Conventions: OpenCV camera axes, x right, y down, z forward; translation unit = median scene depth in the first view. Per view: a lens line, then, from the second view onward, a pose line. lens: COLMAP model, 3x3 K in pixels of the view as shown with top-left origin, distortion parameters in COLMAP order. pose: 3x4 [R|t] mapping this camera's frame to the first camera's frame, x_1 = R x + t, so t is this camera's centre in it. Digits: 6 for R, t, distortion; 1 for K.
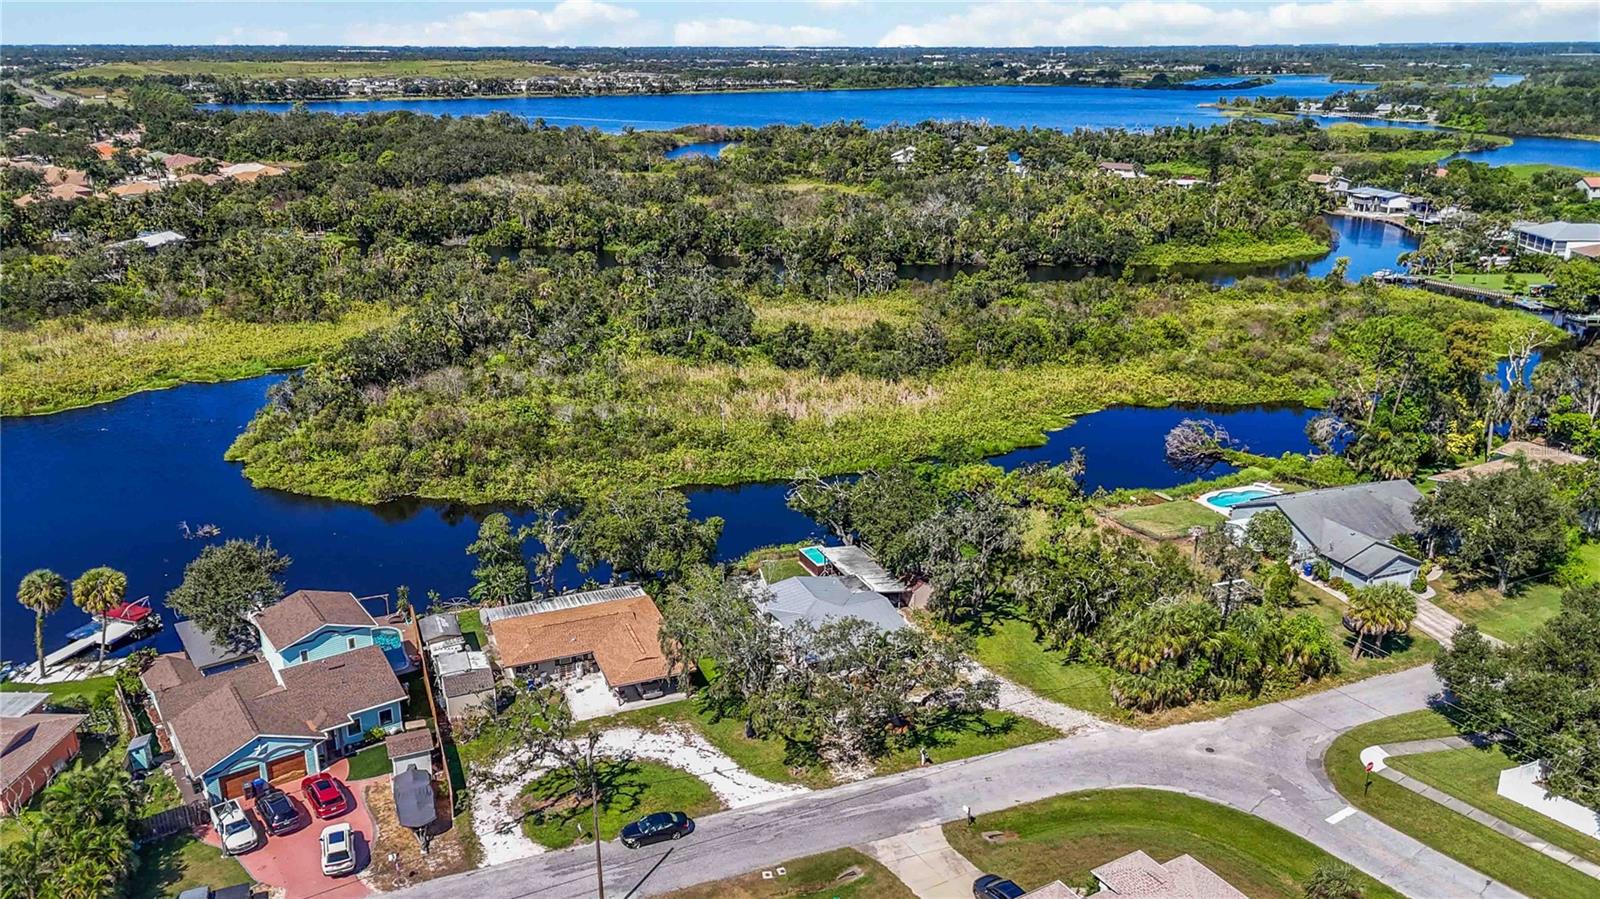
lens RADIAL K [[1211.6, 0, 804.3], [0, 1211.6, 444.0], [0, 0, 1]] dist [0.104588, -0.187871]
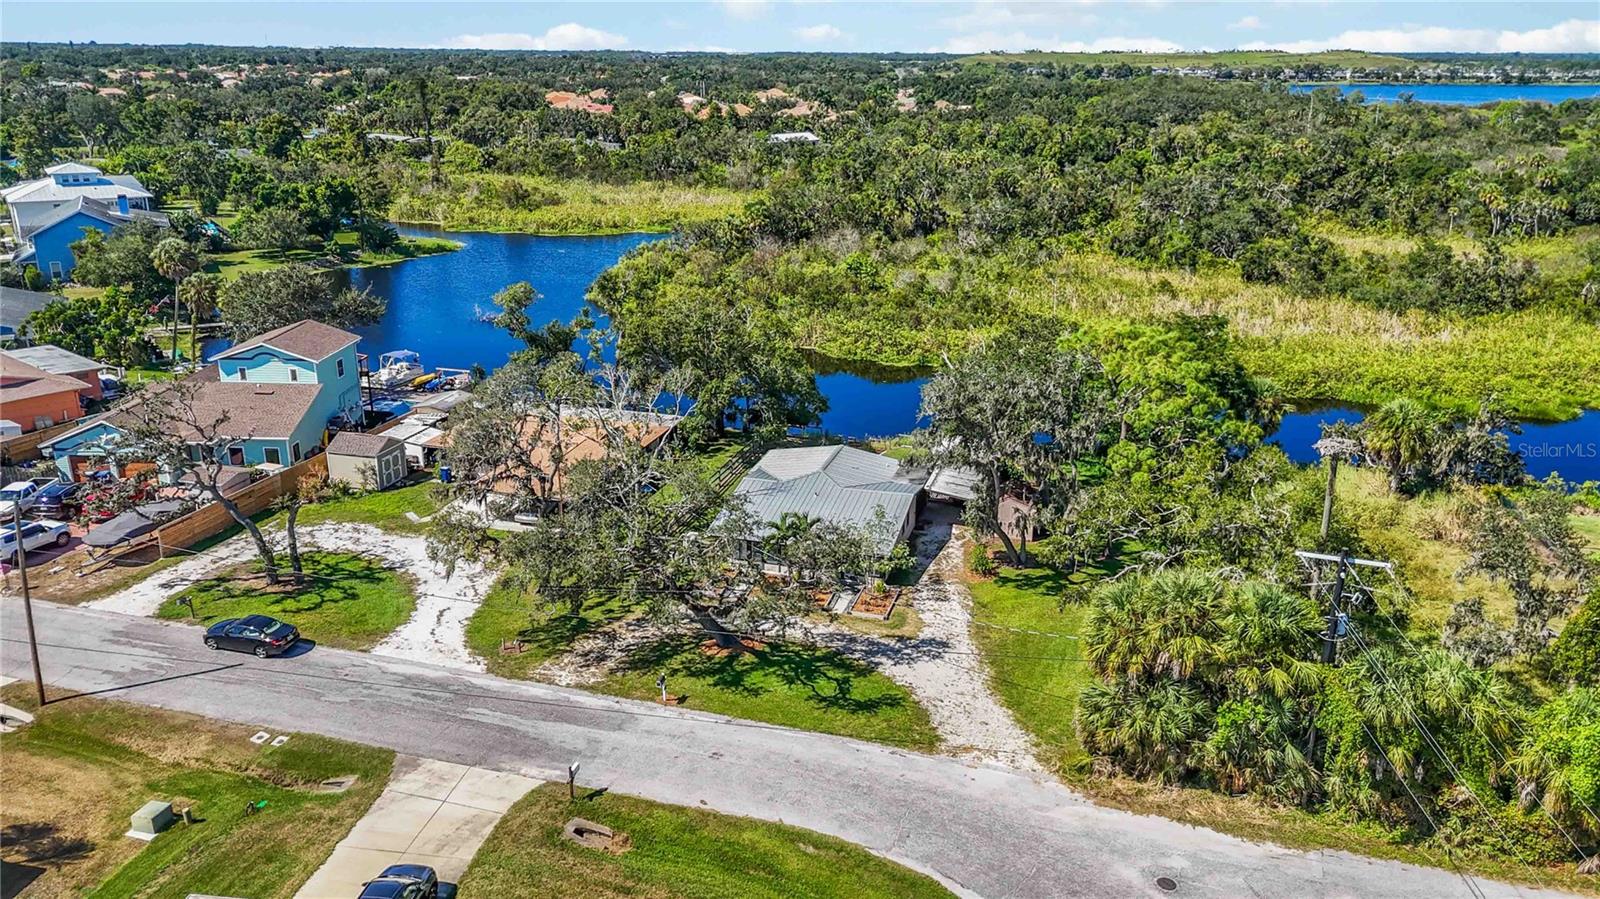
lens RADIAL K [[1176.7, 0, 802.8], [0, 1176.7, 450.1], [0, 0, 1]] dist [0.055814, -0.047523]
pose [[0.786407, 0.201967, -0.583758, 0.279158], [-0.197856, 0.977606, 0.071688, 0.052420], [0.585164, 0.059124, 0.808757, 0.338190]]
